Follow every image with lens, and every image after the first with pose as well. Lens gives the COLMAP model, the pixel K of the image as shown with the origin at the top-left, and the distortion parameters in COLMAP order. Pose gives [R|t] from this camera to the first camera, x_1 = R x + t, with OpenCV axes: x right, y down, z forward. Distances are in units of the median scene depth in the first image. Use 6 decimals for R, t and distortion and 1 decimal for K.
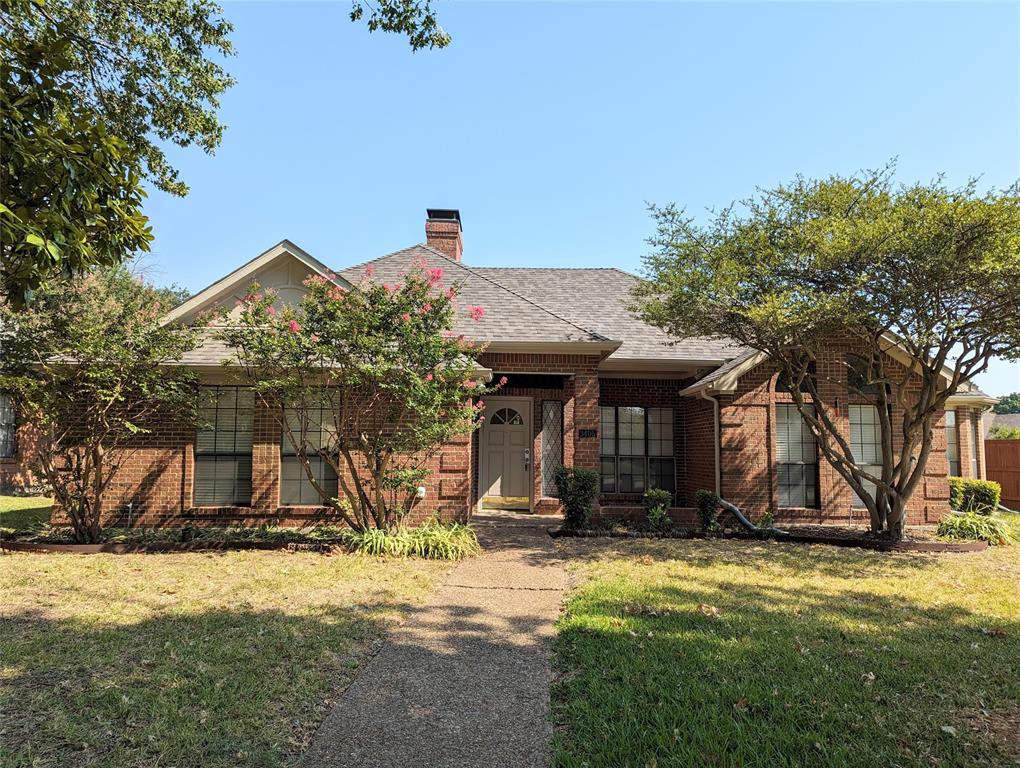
lens RADIAL K [[718.8, 0, 511.5], [0, 718.8, 385.9], [0, 0, 1]] dist [0.048310, -0.040413]
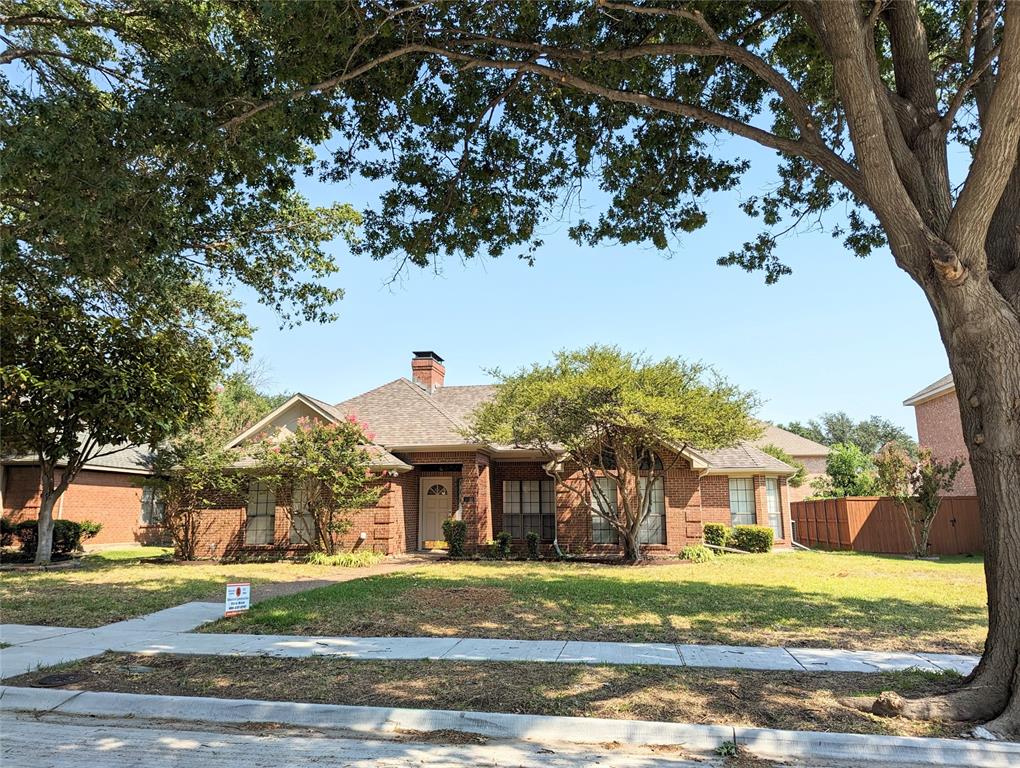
lens RADIAL K [[718.8, 0, 509.7], [0, 718.8, 380.1], [0, 0, 1]] dist [0.048310, -0.040413]
pose [[0.983363, -0.052070, -0.174031, 0.670154], [0.033900, 0.993810, -0.105795, -0.037633], [0.178463, 0.098135, 0.979041, -0.852501]]
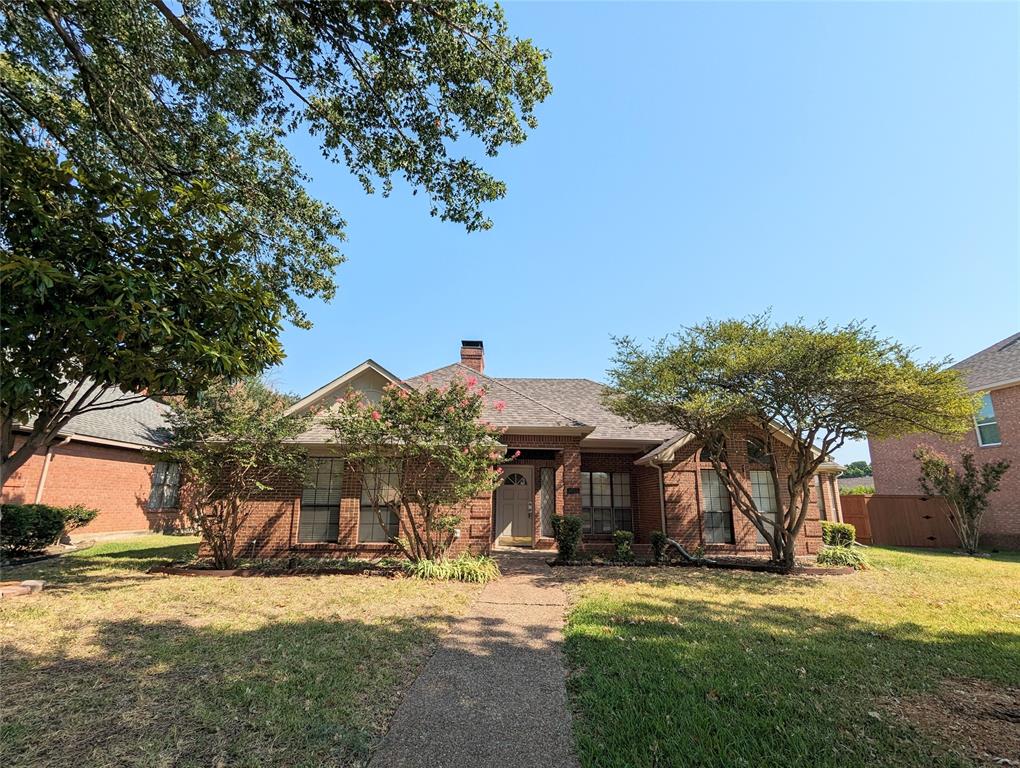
lens RADIAL K [[482.2, 0, 512.9], [0, 482.2, 385.5], [0, 0, 1]] dist [-0.004771, 0.002333]
pose [[0.999996, -0.000304, 0.002908, -0.023119], [0.000743, 0.988360, -0.152134, 0.006155], [-0.002828, 0.152135, 0.988356, 0.020564]]
